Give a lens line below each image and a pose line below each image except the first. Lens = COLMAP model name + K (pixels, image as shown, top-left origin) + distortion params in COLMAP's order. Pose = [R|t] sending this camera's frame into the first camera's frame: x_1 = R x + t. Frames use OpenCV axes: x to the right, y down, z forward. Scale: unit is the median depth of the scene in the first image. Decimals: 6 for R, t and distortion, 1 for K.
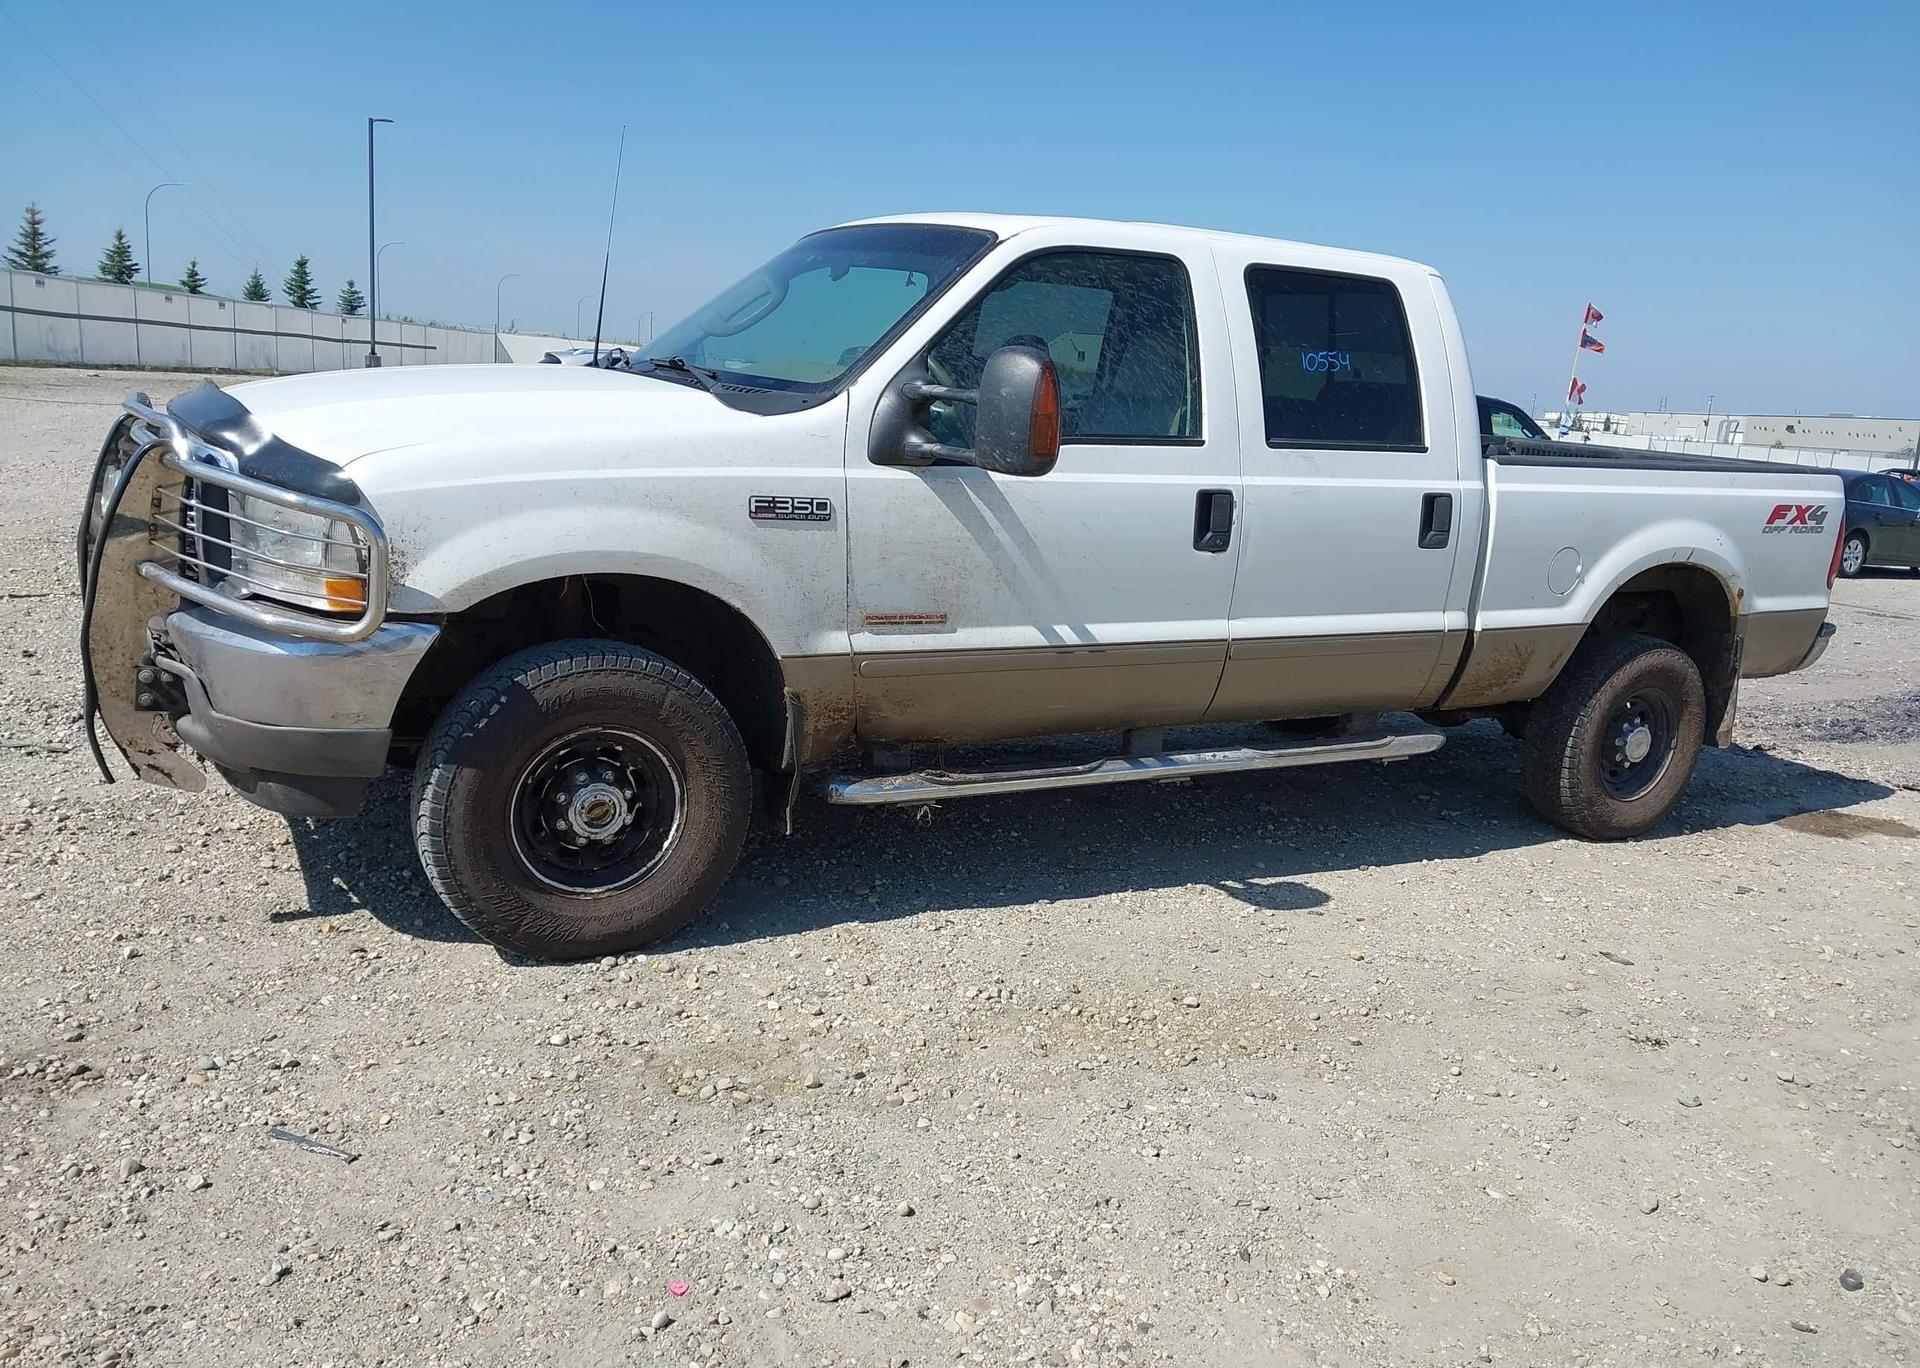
lens RADIAL K [[1526.1, 0, 949.6], [0, 1526.1, 679.6], [0, 0, 1]] dist [0.038180, -0.052904]
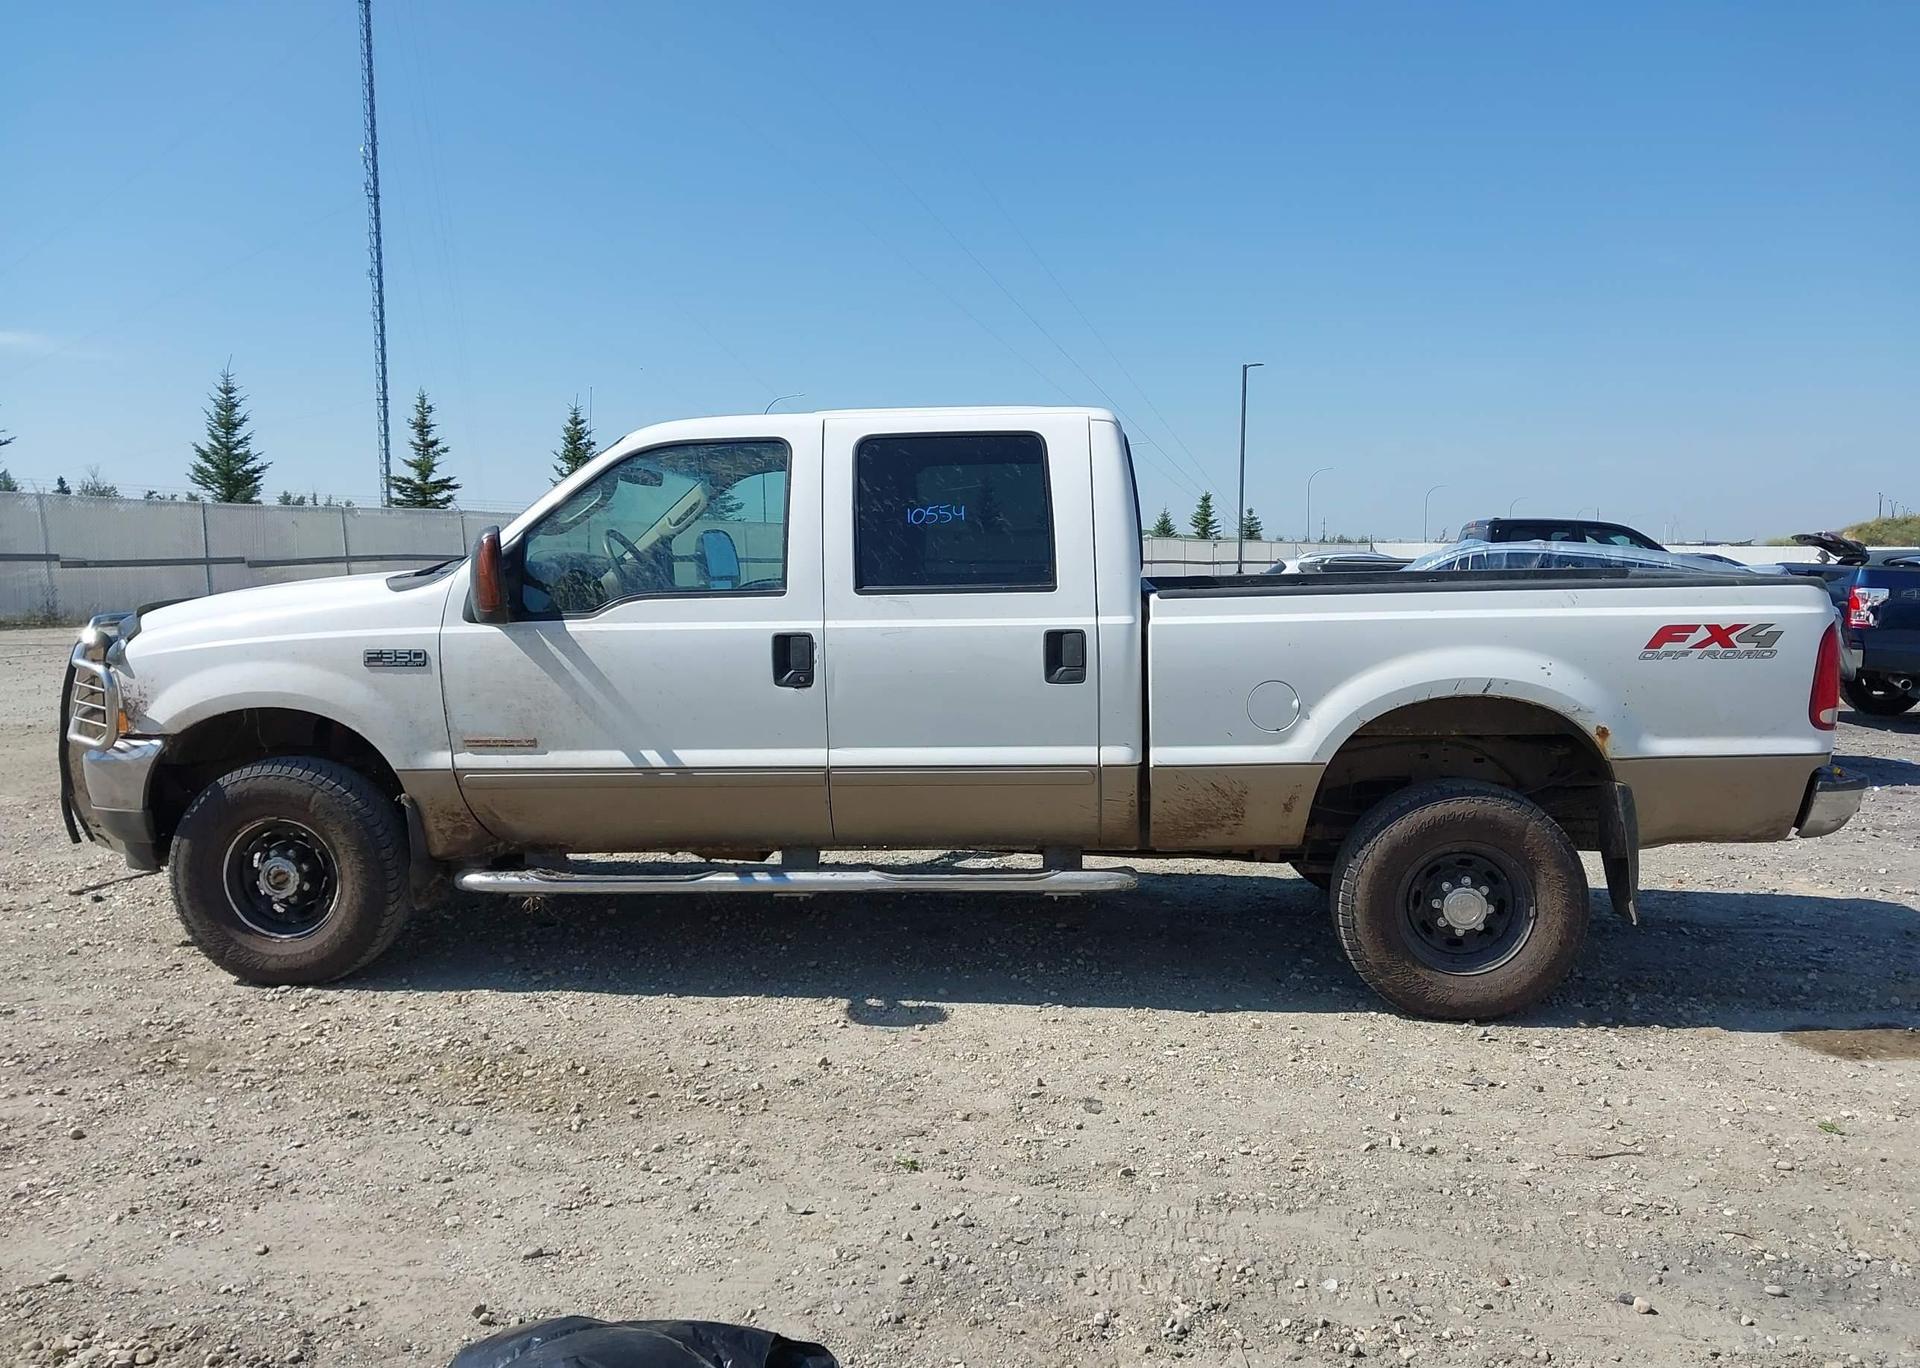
lens RADIAL K [[1526.1, 0, 976.7], [0, 1526.1, 675.8], [0, 0, 1]] dist [0.038180, -0.052904]
pose [[0.824044, -0.034623, -0.565467, 1.002210], [-0.043381, 0.991344, -0.123917, 0.044798], [0.564862, 0.126644, 0.815409, 0.174813]]
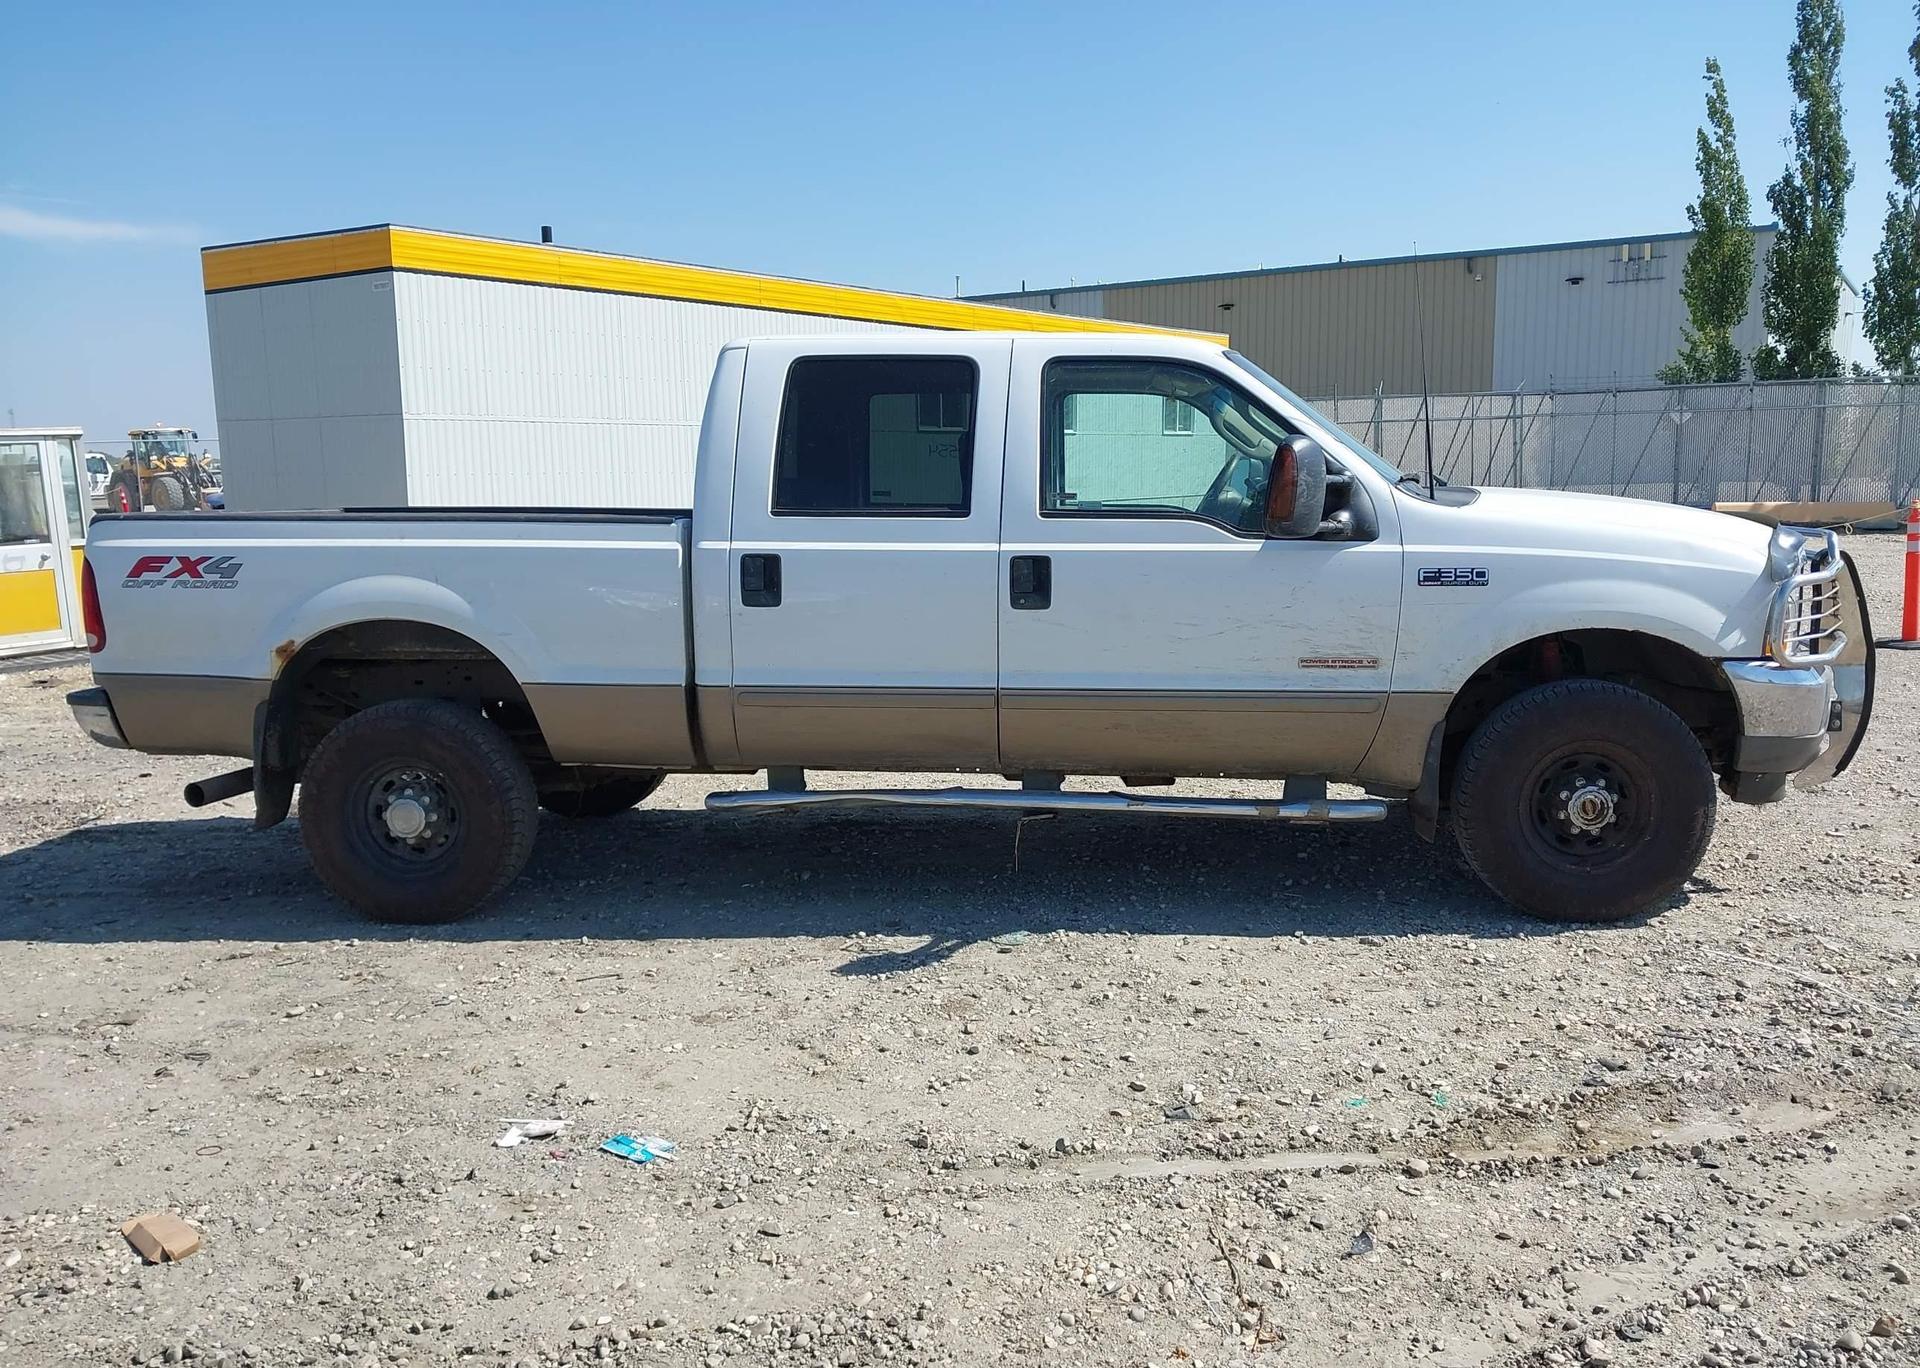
lens RADIAL K [[1526.1, 0, 971.0], [0, 1526.1, 684.4], [0, 0, 1]] dist [0.038180, -0.052904]
pose [[0.782557, 0.014050, -0.622421, 2.150949], [-0.073893, 0.994775, -0.070449, -0.013254], [0.618179, 0.101123, 0.779506, 0.854484]]
